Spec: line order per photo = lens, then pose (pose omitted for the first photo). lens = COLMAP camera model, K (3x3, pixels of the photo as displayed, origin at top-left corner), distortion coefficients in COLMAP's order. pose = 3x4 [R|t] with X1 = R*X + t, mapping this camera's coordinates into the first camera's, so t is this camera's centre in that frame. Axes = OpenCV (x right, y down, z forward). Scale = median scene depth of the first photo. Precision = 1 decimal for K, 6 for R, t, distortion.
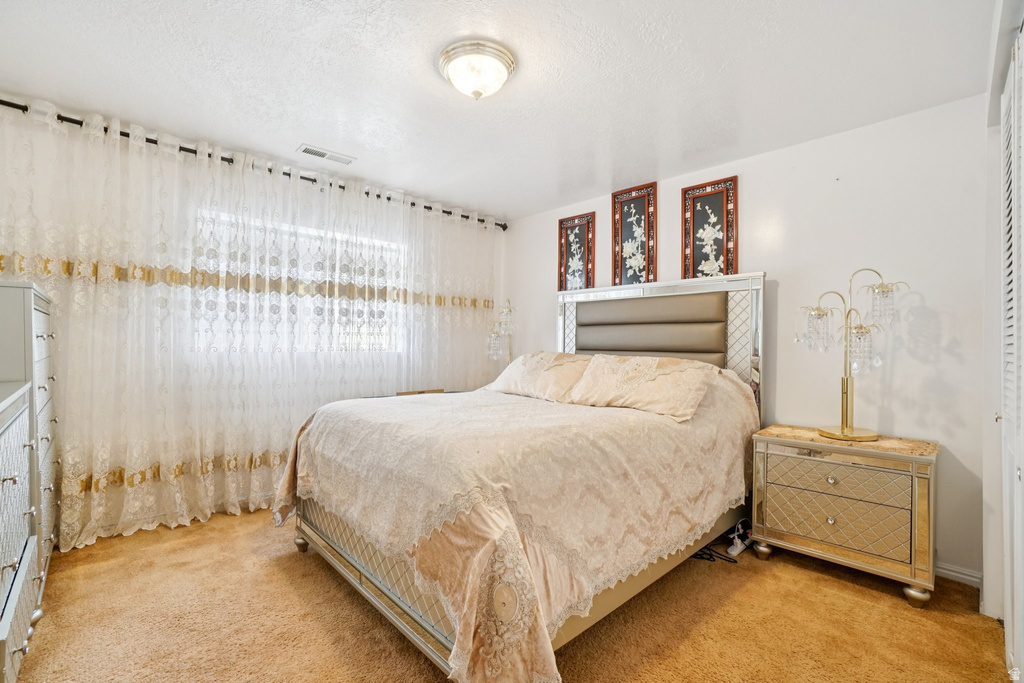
lens RADIAL K [[456.8, 0, 508.8], [0, 456.8, 342.8], [0, 0, 1]] dist [-0.016321, 0.001367]
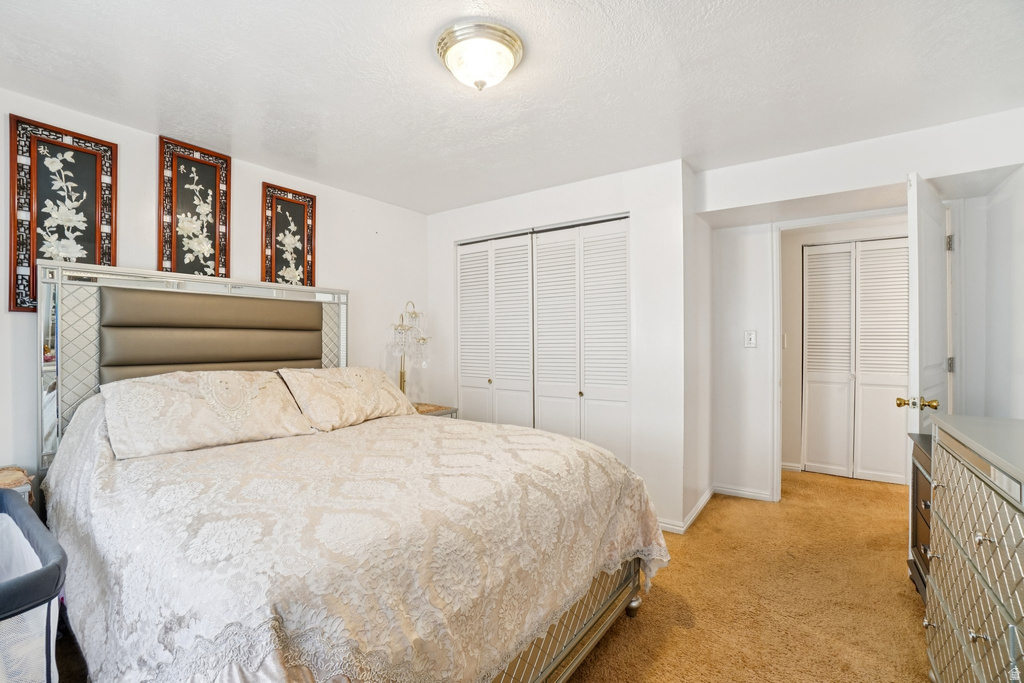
lens RADIAL K [[456.8, 0, 509.7], [0, 456.8, 338.6], [0, 0, 1]] dist [-0.016321, 0.001367]
pose [[-0.185350, -0.006419, 0.982652, -0.566703], [-0.003765, 0.999976, 0.005822, -0.029522], [-0.982665, -0.002621, -0.185370, 0.637505]]
